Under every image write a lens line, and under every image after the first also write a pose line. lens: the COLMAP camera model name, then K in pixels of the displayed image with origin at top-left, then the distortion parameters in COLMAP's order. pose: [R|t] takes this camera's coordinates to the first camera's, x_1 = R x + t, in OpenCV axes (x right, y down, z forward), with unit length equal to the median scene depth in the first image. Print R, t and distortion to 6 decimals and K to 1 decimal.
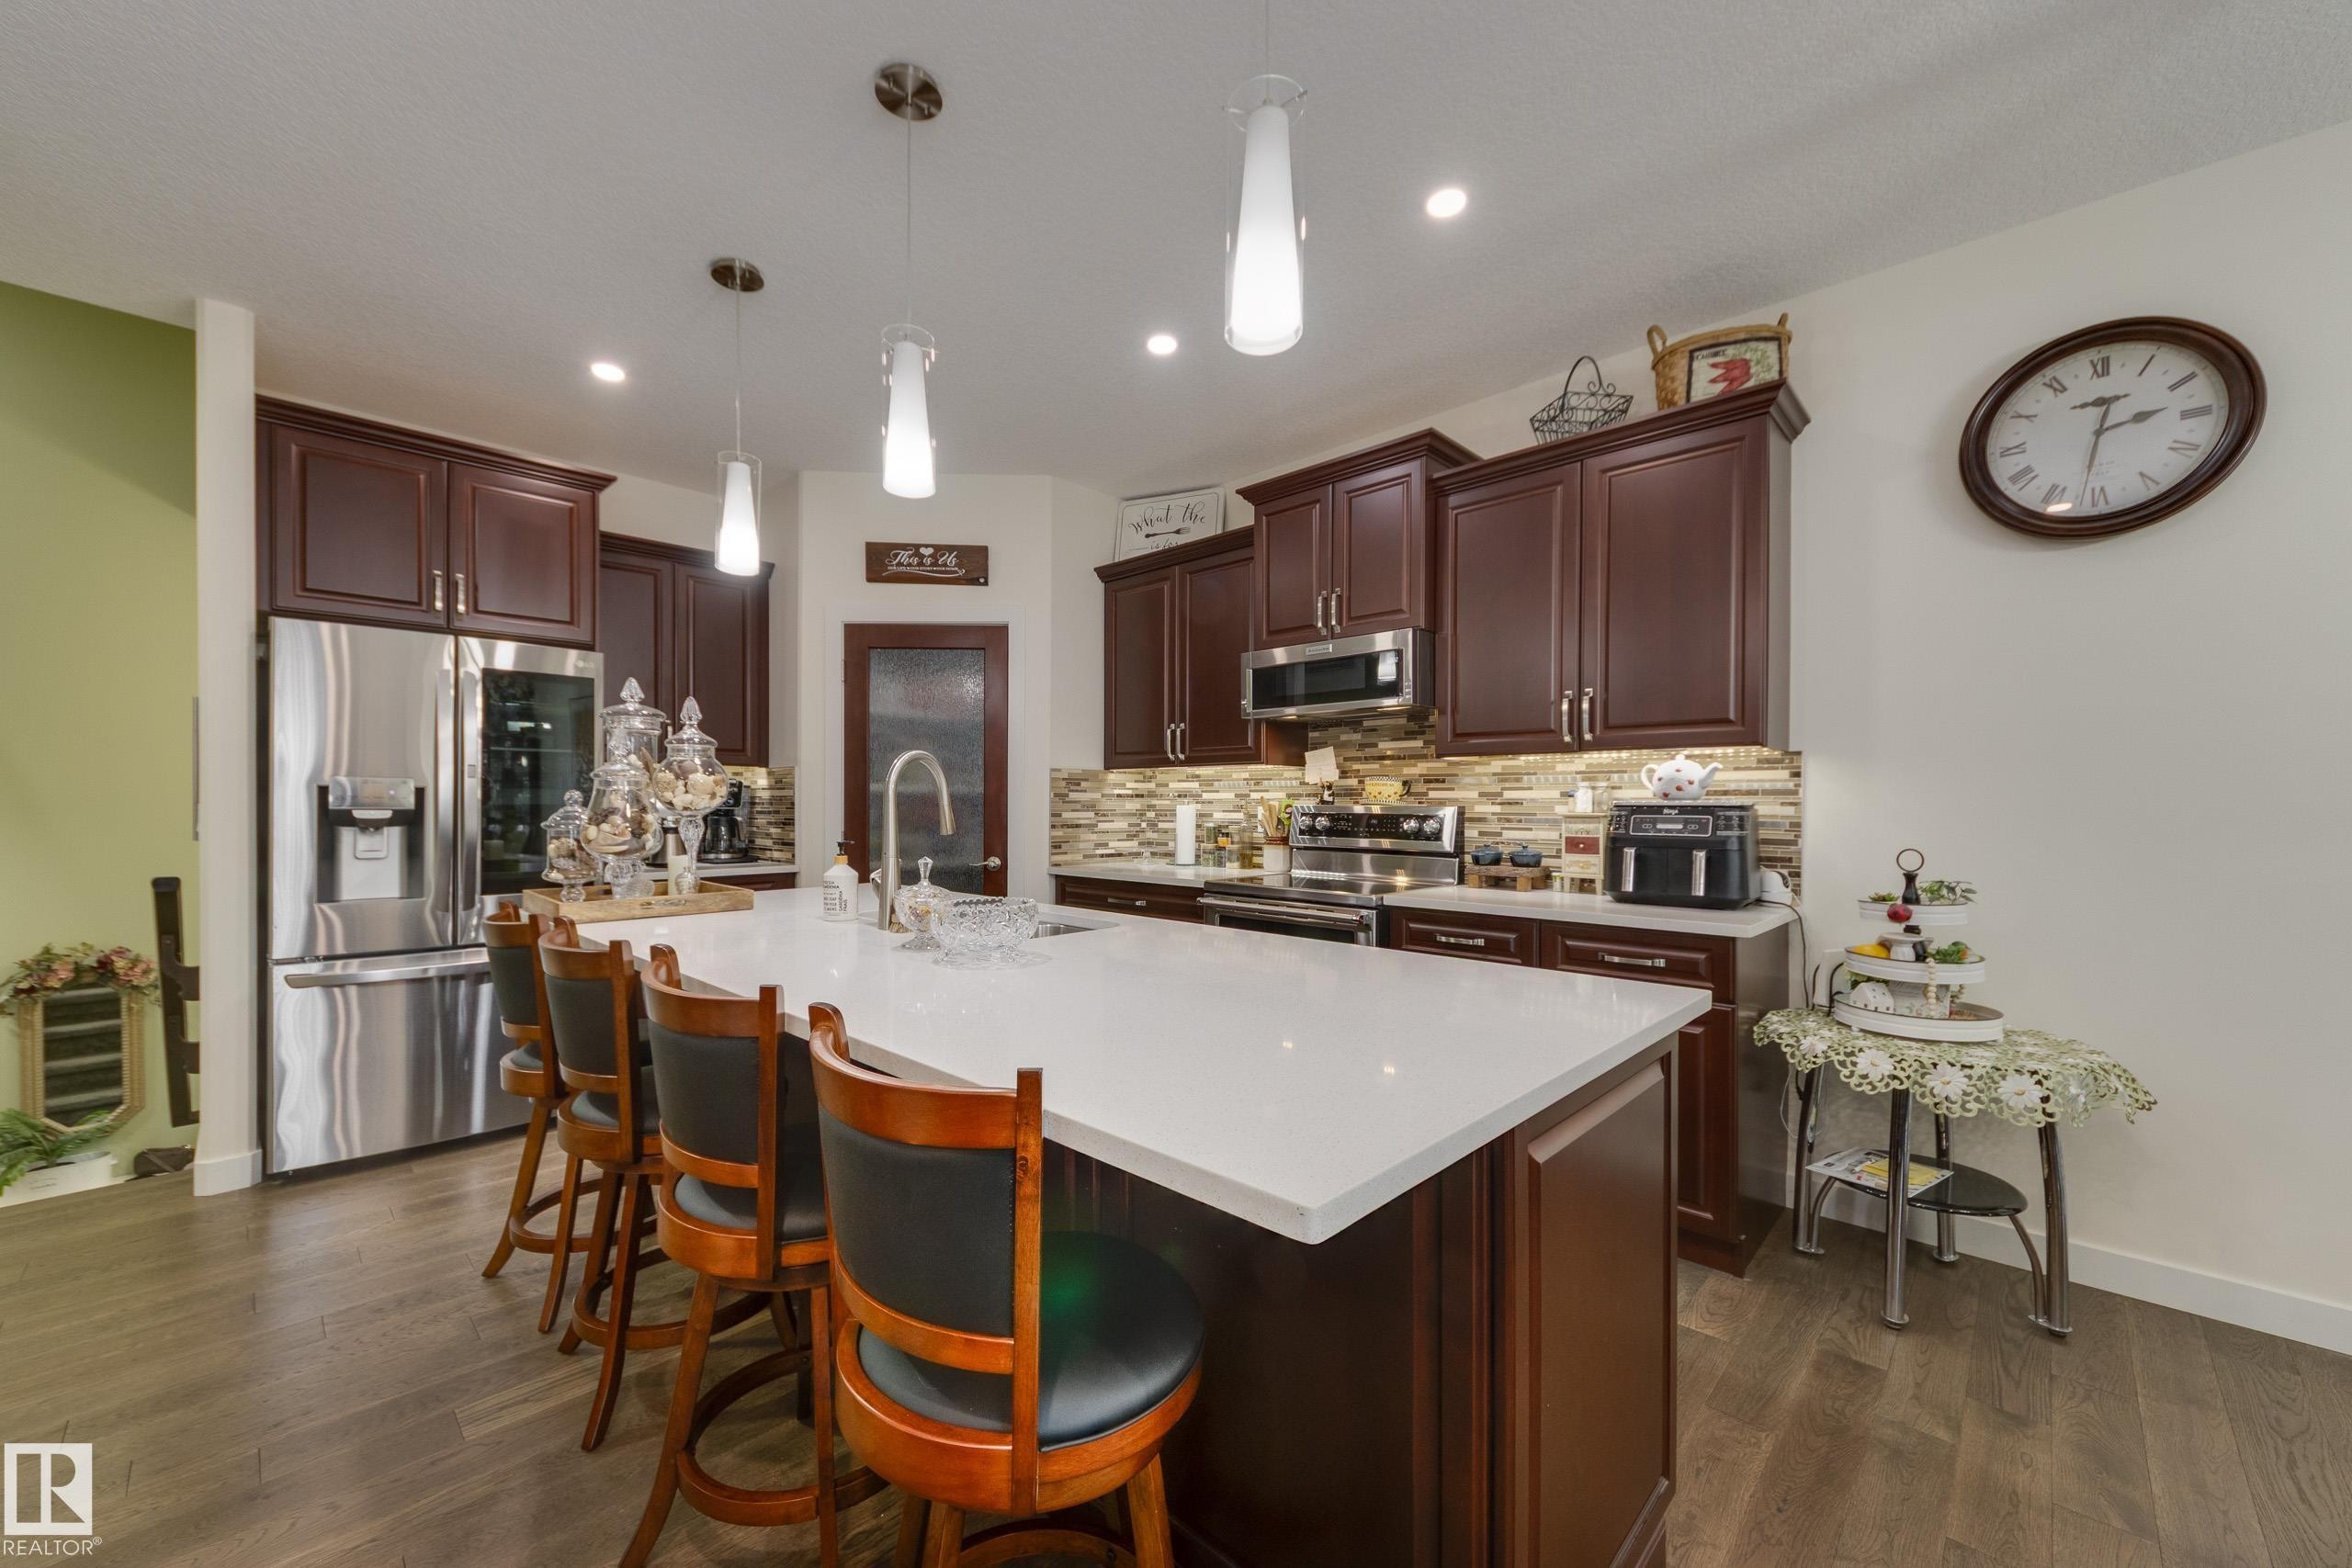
lens RADIAL K [[888.7, 0, 1169.7], [0, 888.7, 786.1], [0, 0, 1]] dist [0.000415, -0.000271]
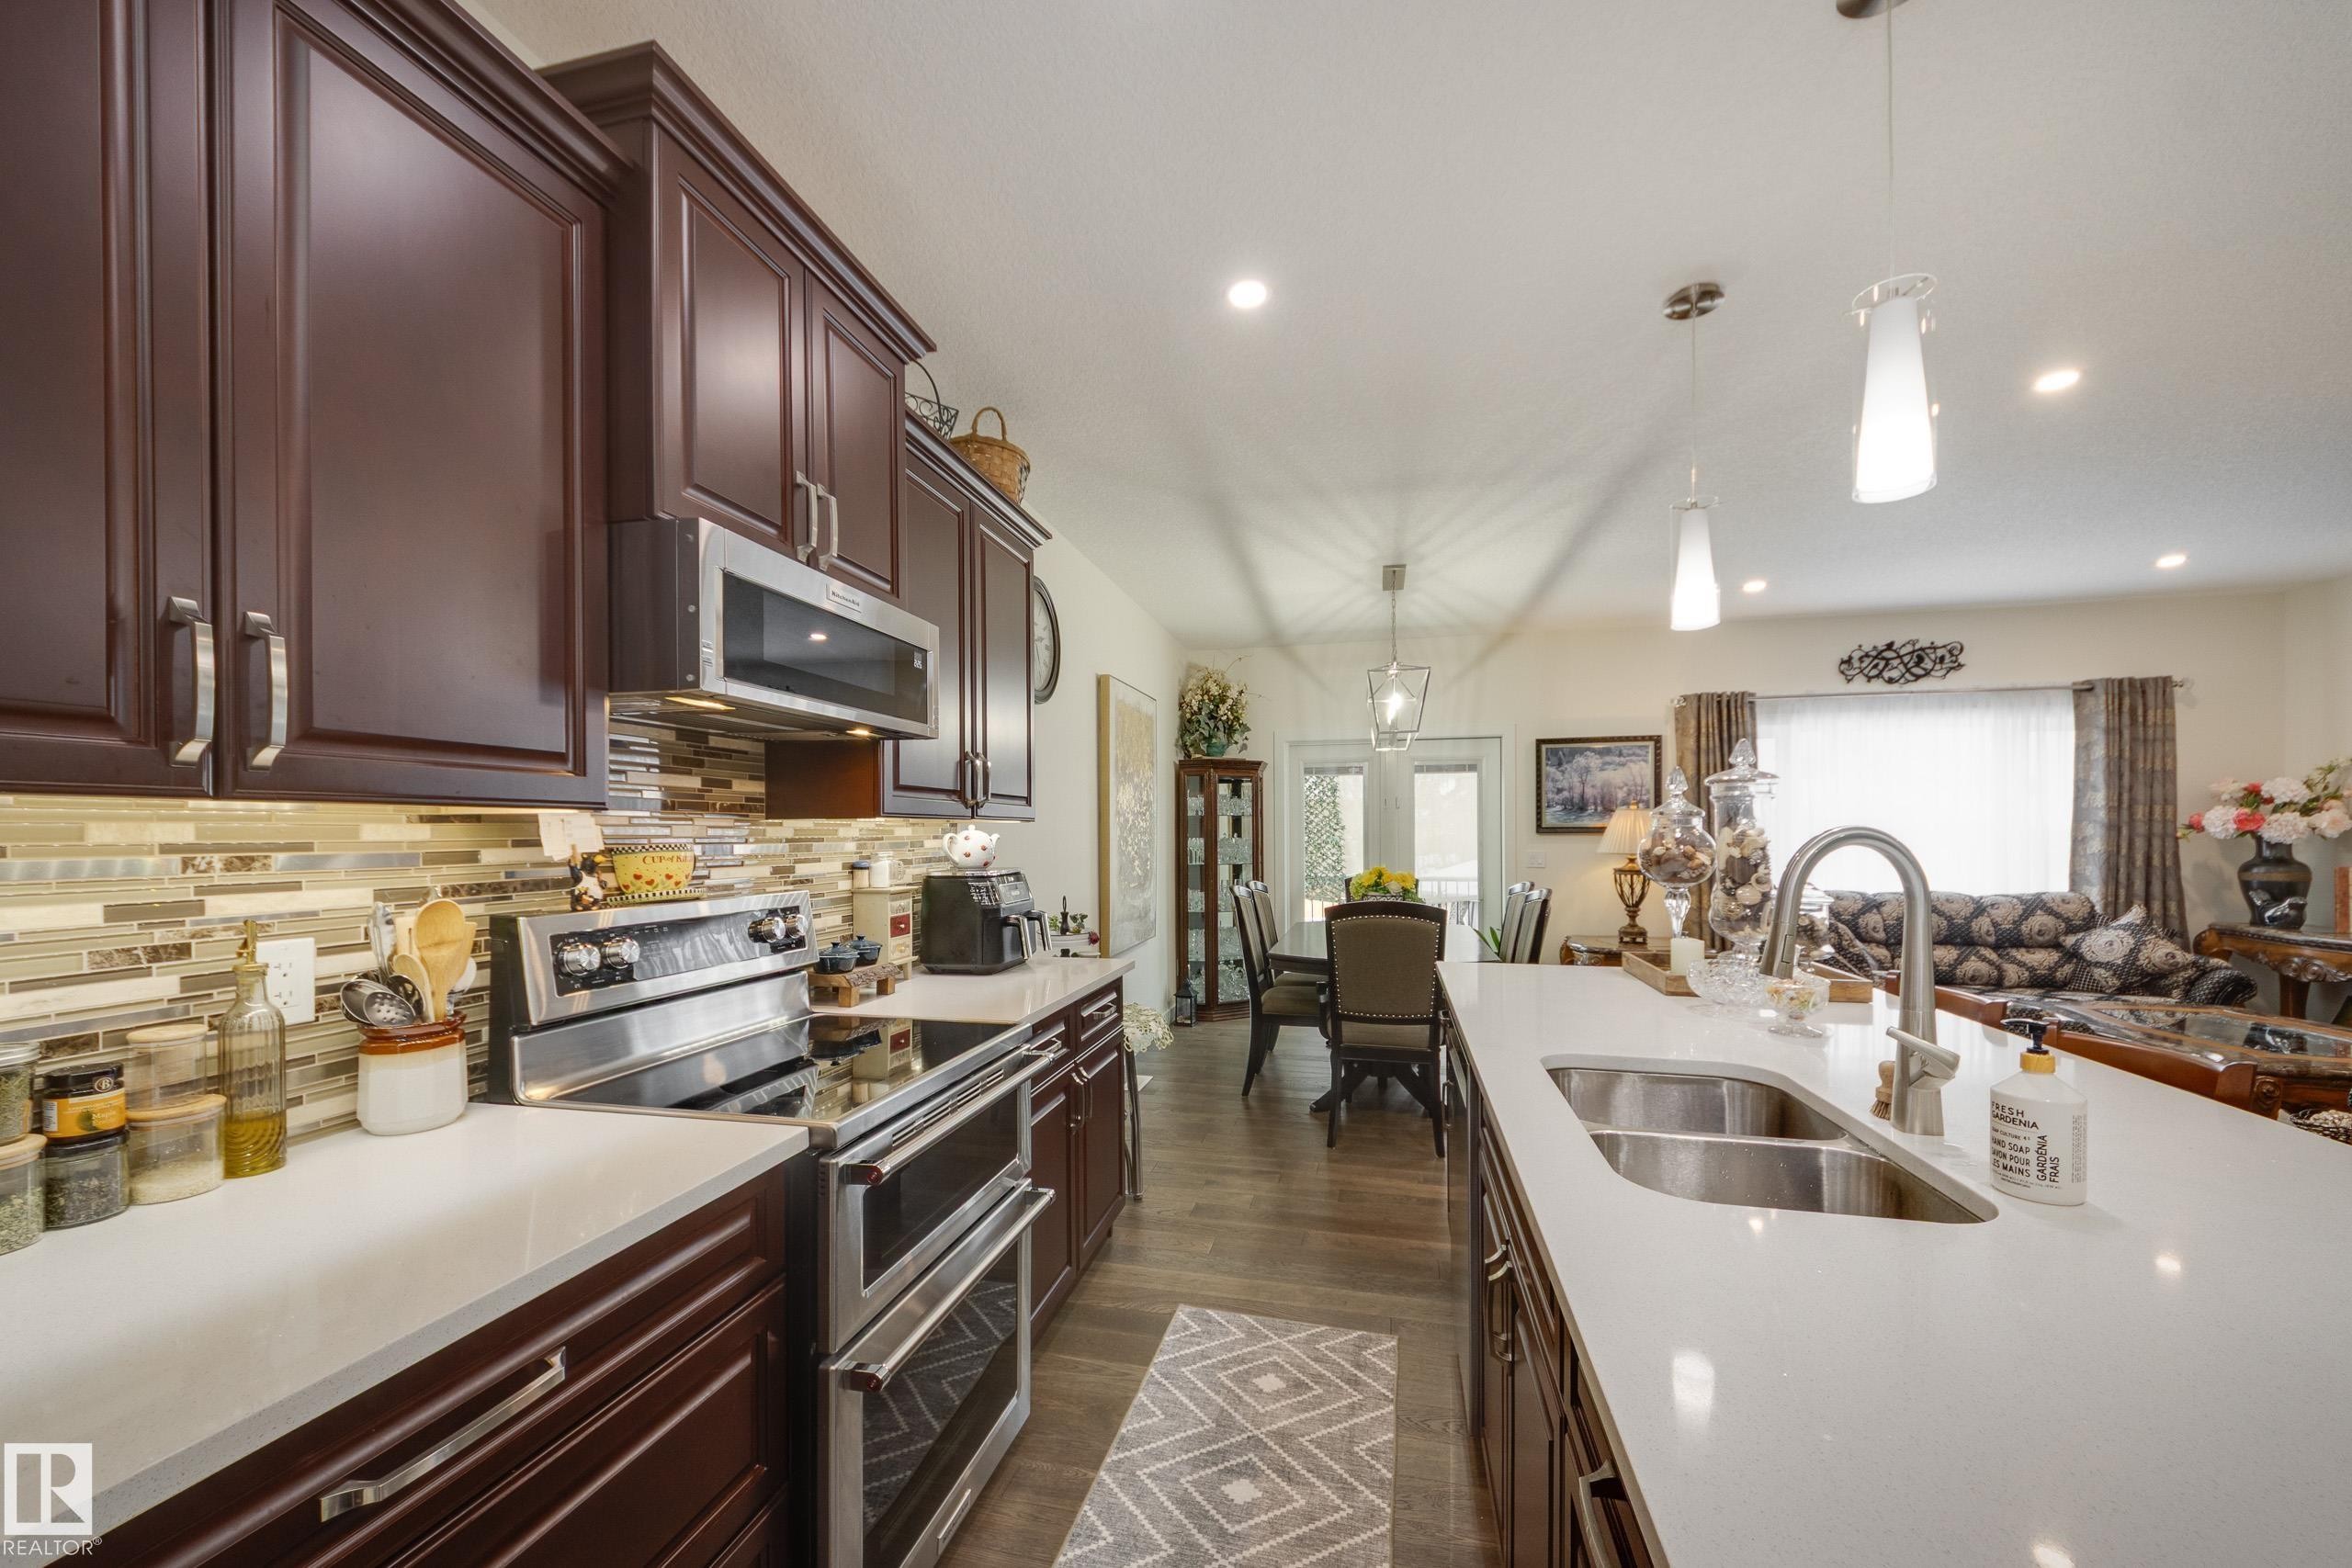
lens RADIAL K [[919.1, 0, 1170.8], [0, 919.1, 832.5], [0, 0, 1]] dist [0.008106, -0.006225]
pose [[-0.513590, 0.000741, 0.858036, -0.427157], [-0.011023, 0.999911, -0.007462, -0.019079], [-0.857965, -0.013290, -0.513536, 1.240287]]
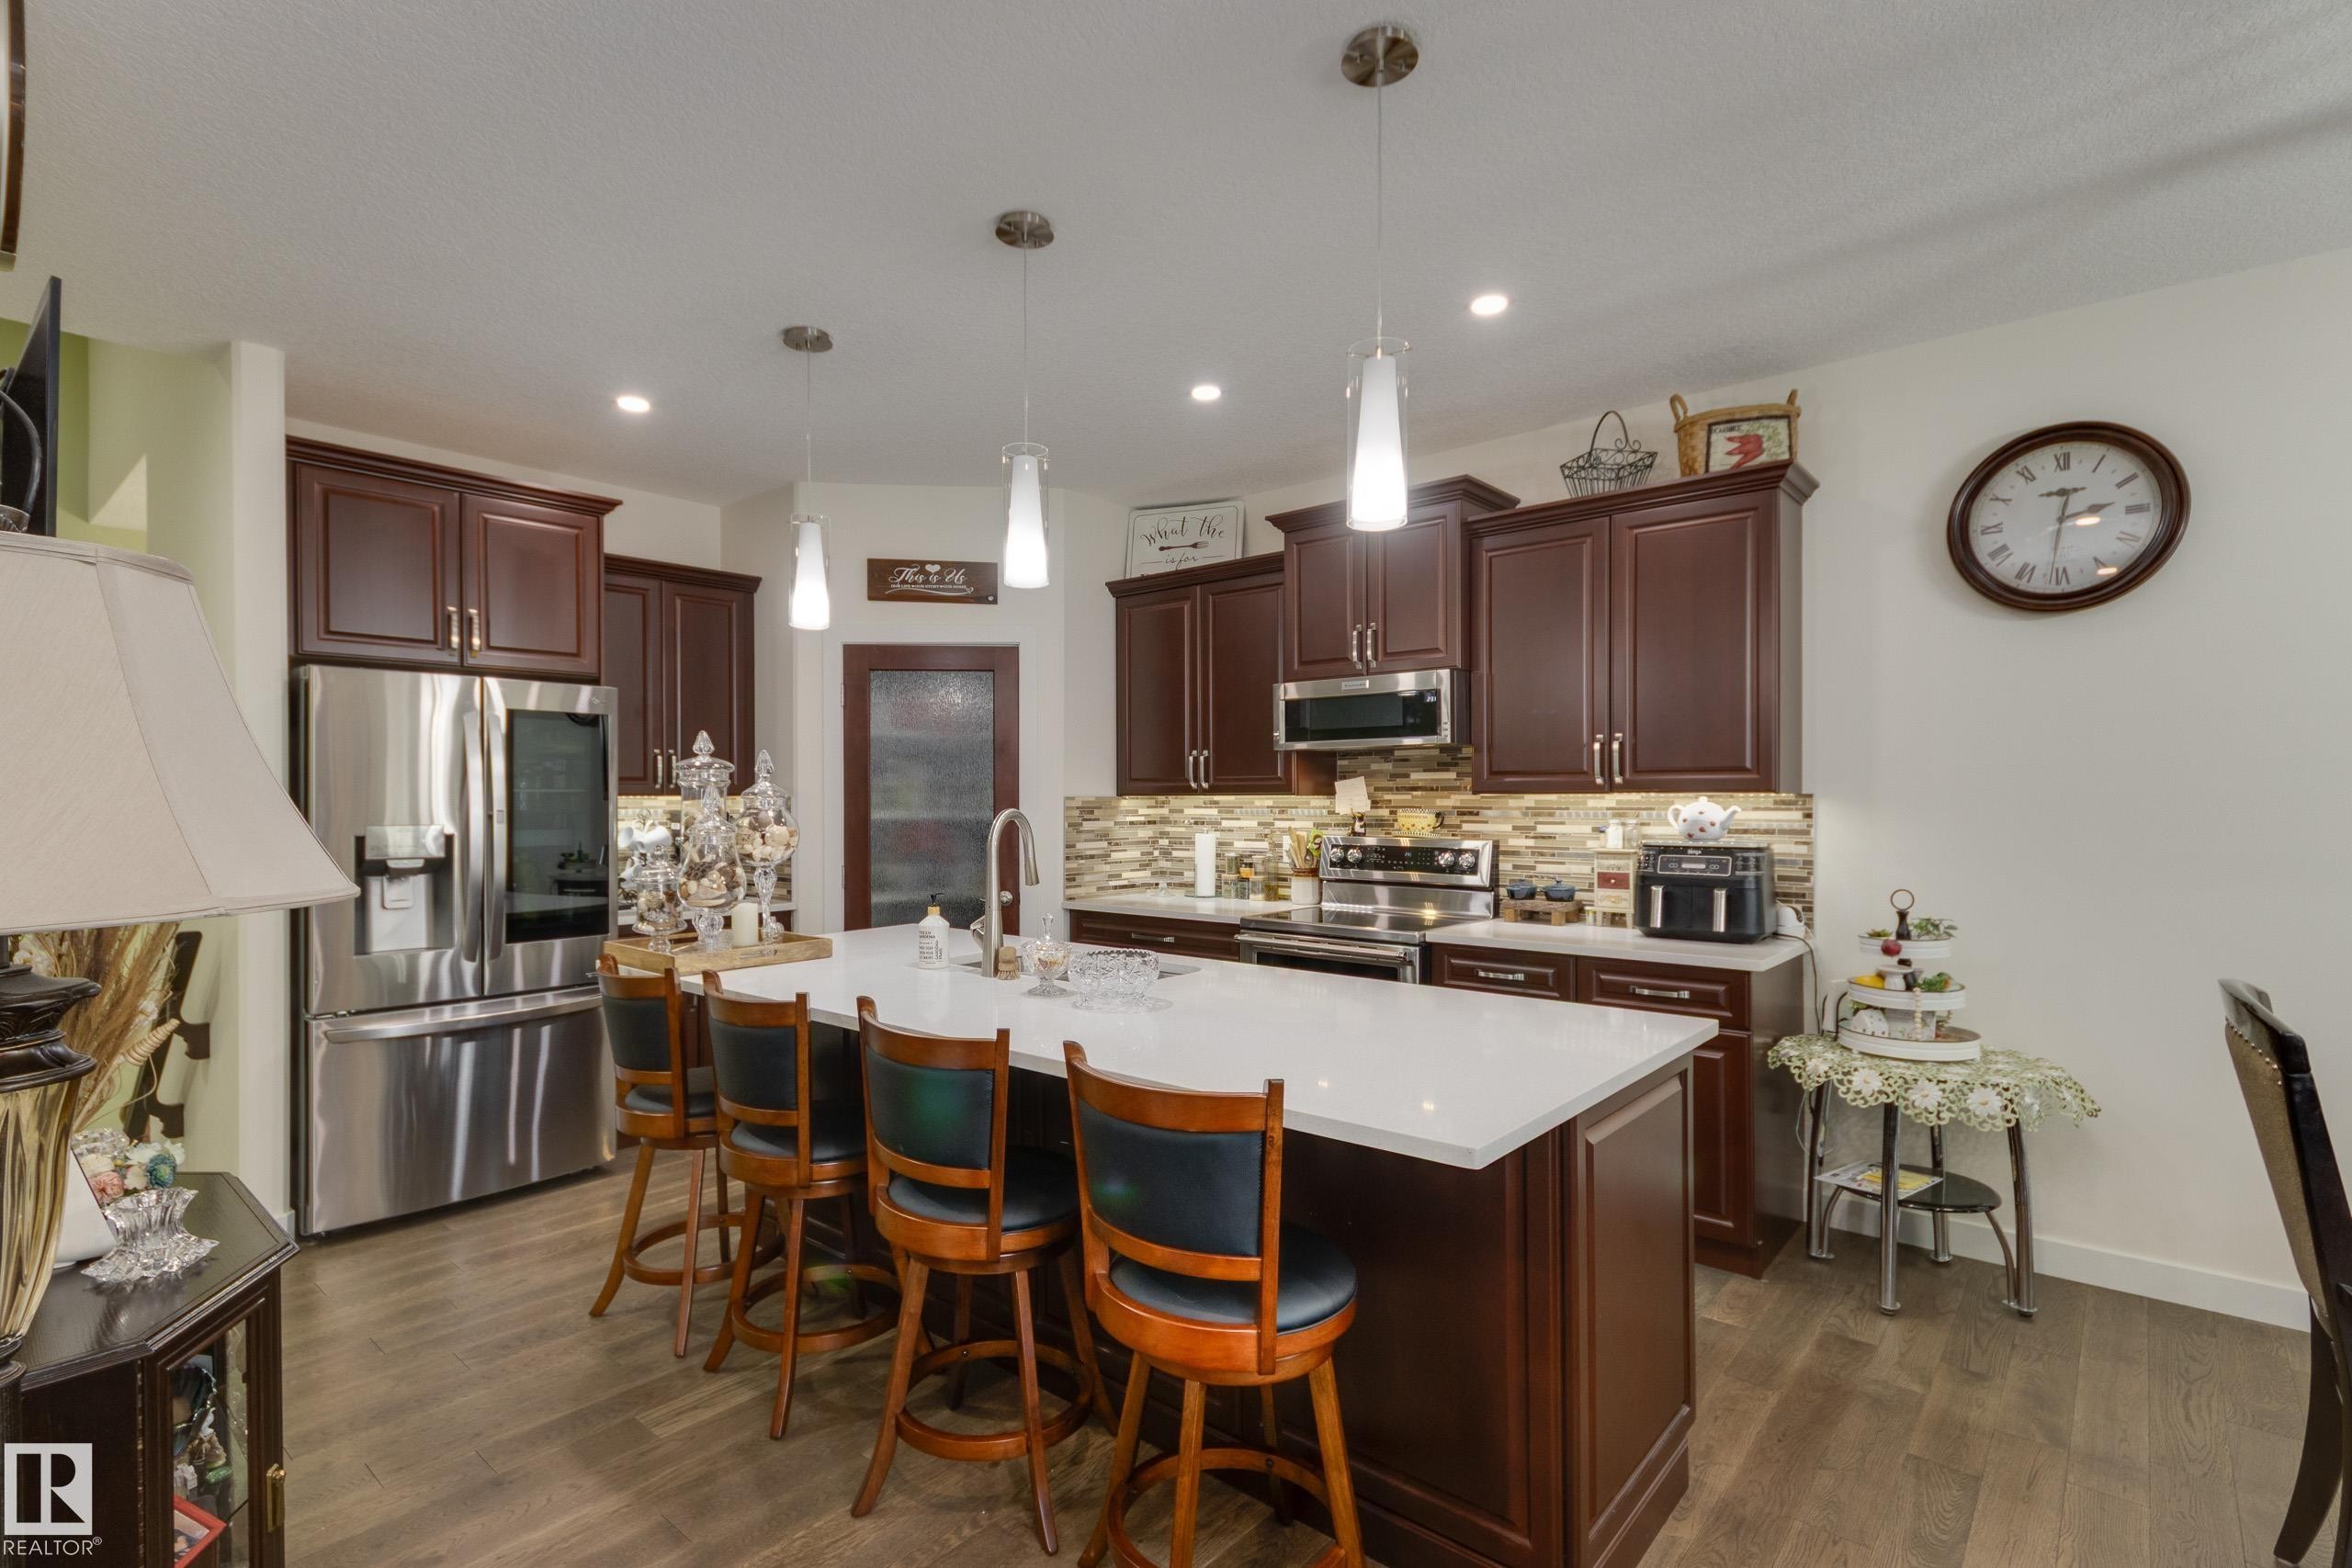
lens RADIAL K [[1103.2, 0, 1168.9], [0, 1103.2, 769.4], [0, 0, 1]] dist [-0.003534, 0.015846]
pose [[0.998406, -0.005354, 0.056185, -0.125289], [0.005670, 0.999969, -0.005474, -0.059291], [-0.056154, 0.005784, 0.998405, -0.256177]]
